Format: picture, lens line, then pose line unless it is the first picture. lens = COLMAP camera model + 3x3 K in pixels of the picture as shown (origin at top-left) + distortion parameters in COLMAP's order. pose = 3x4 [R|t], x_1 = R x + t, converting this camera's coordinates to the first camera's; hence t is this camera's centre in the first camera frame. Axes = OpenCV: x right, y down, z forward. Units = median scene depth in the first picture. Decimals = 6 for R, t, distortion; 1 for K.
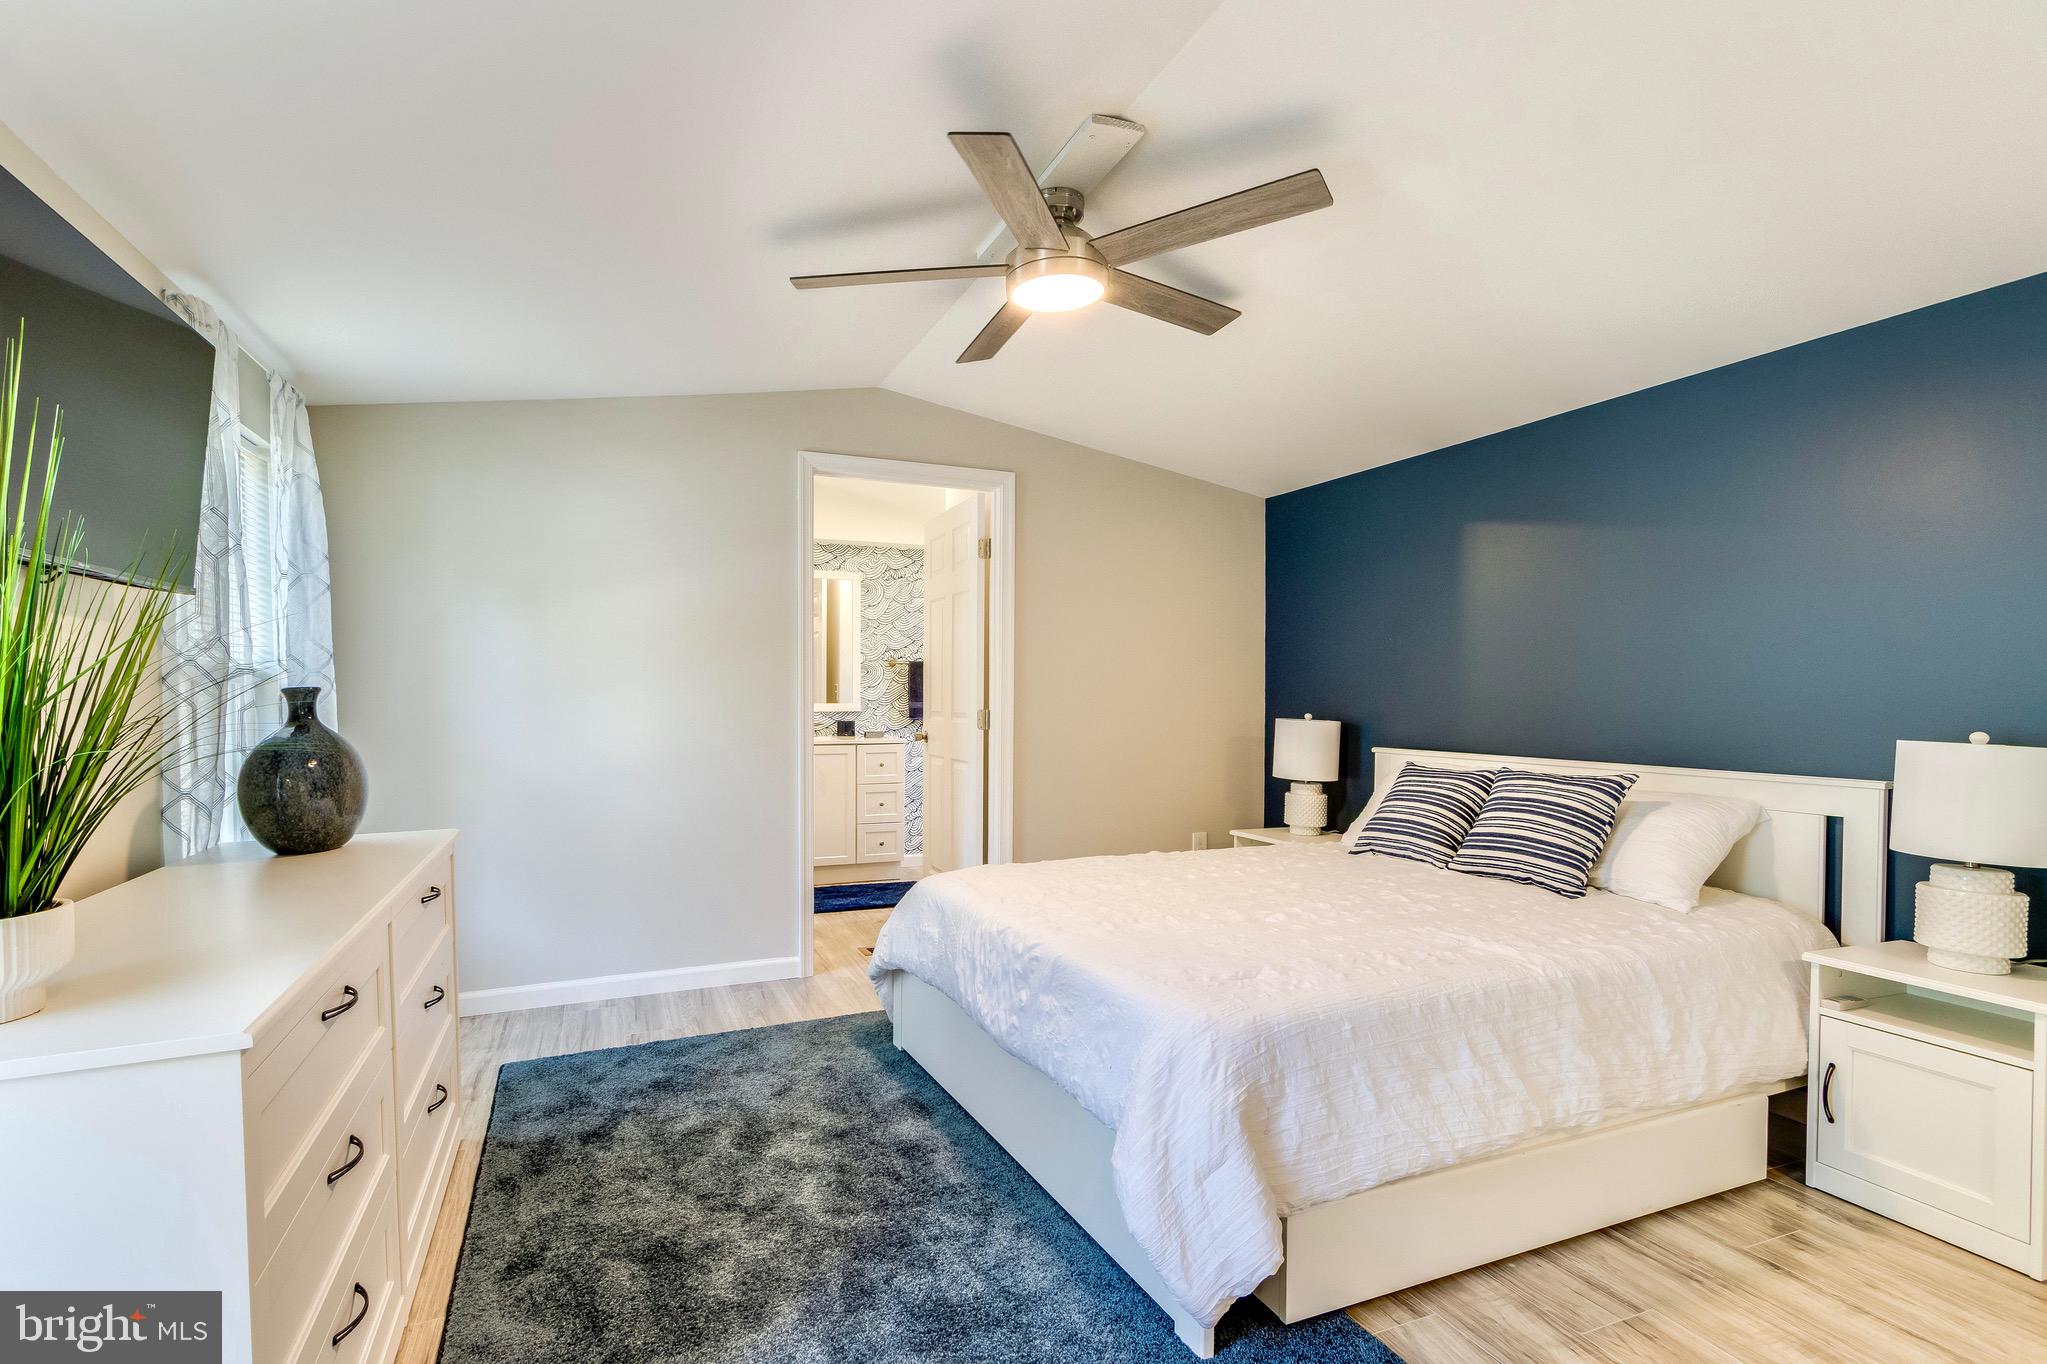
lens RADIAL K [[939.6, 0, 1019.6], [0, 939.6, 713.5], [0, 0, 1]] dist [0.010221, -0.000075]
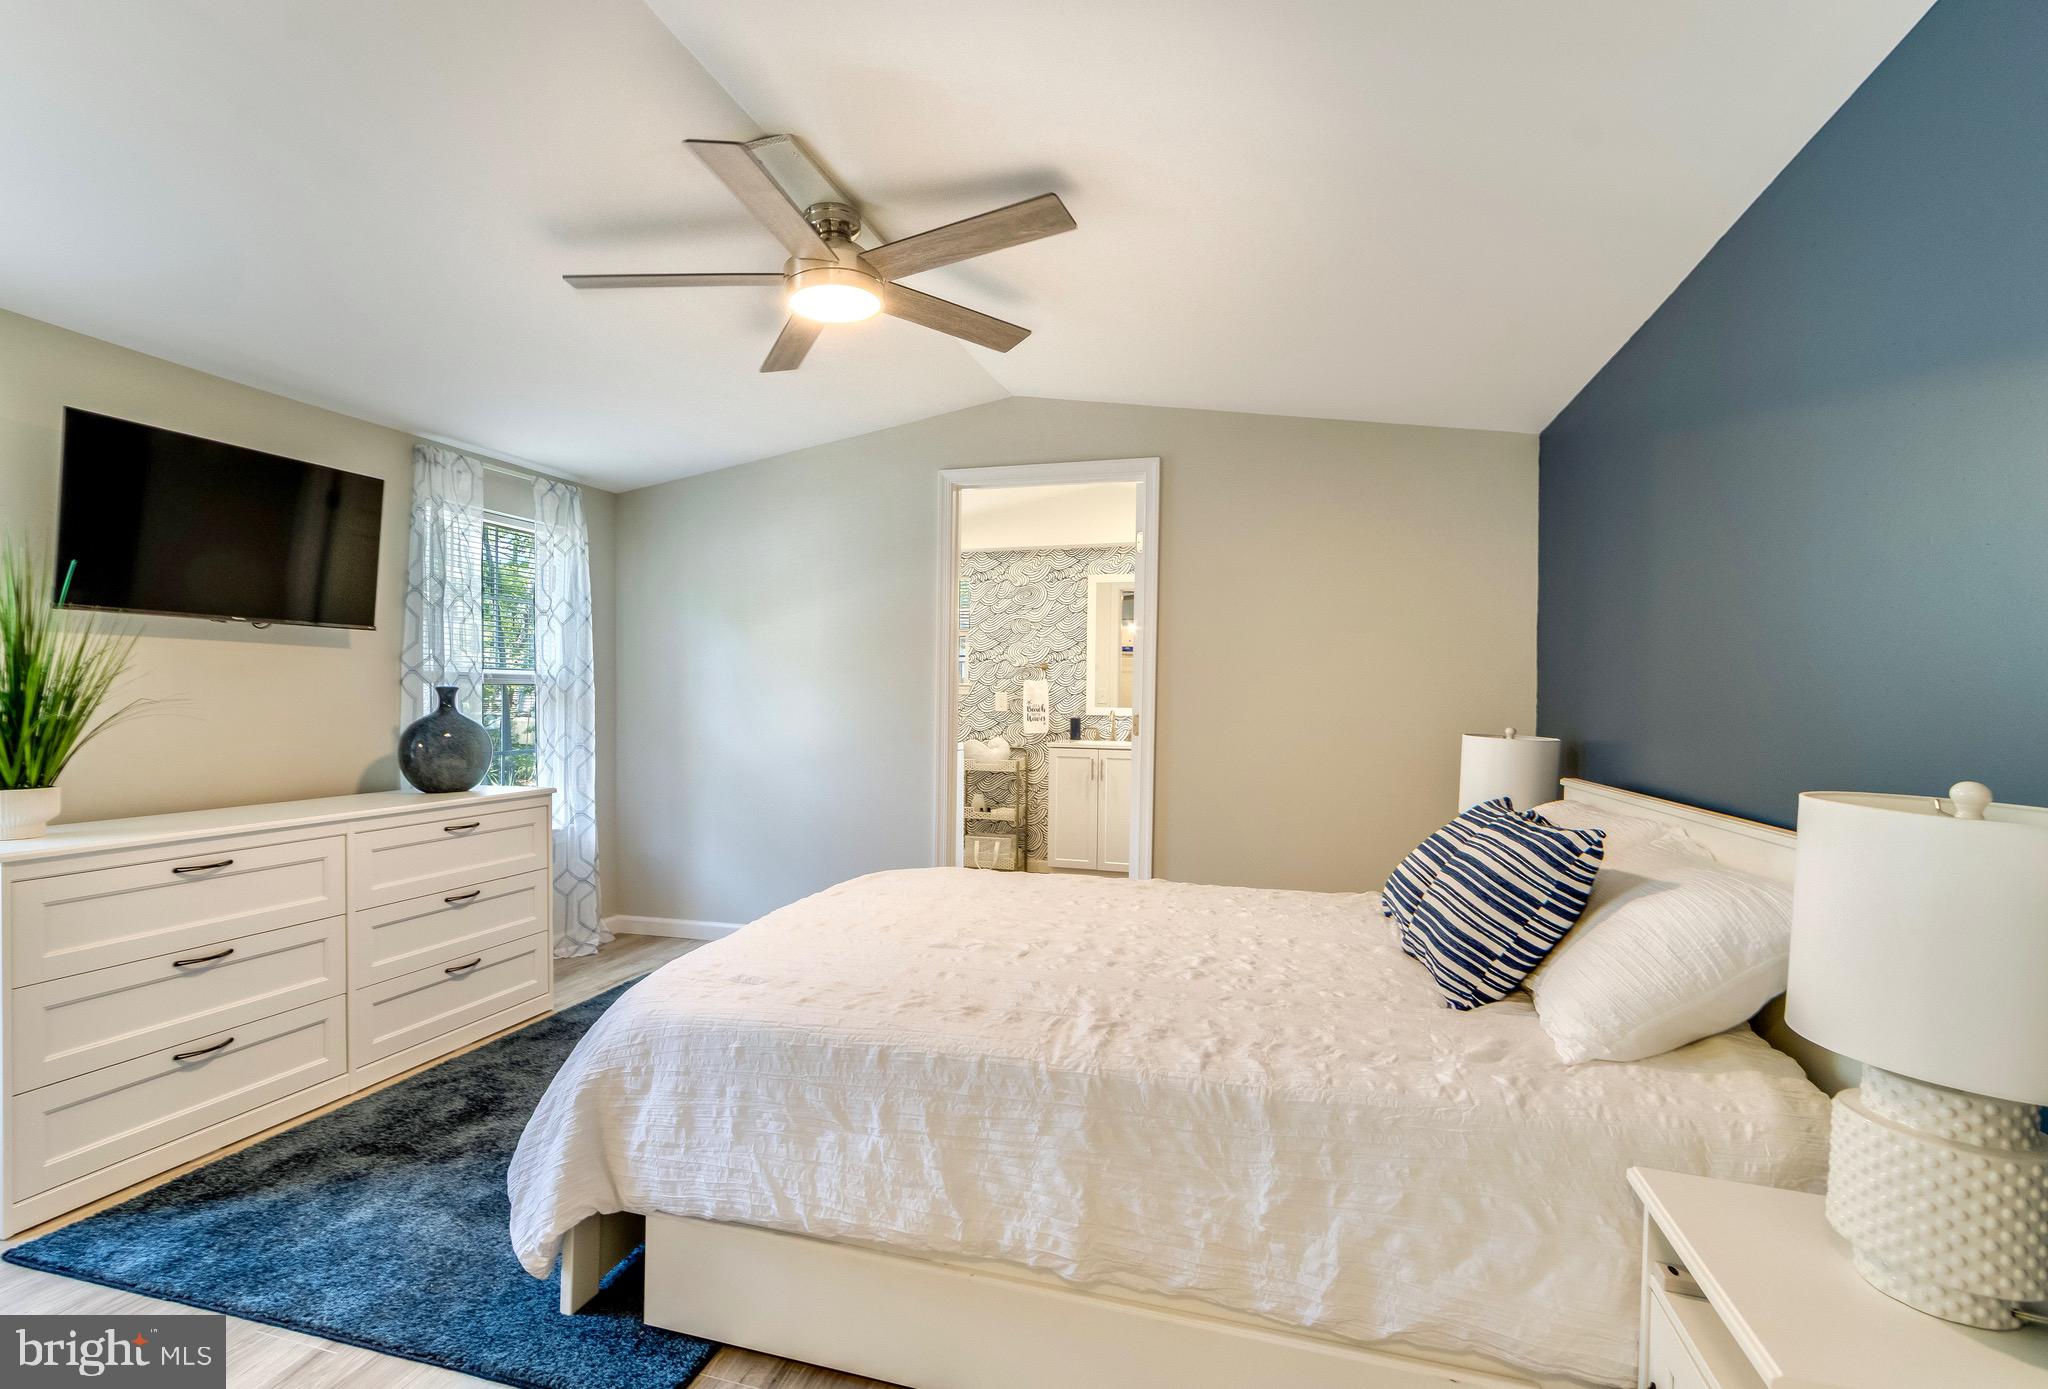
lens RADIAL K [[992.6, 0, 1024.0], [0, 992.6, 694.5], [0, 0, 1]] dist [0.010596, 0.000165]
pose [[0.766507, 0.004052, -0.642223, 1.015224], [-0.020980, 0.999604, -0.018733, -0.004041], [0.641893, 0.027833, 0.766289, 0.348504]]
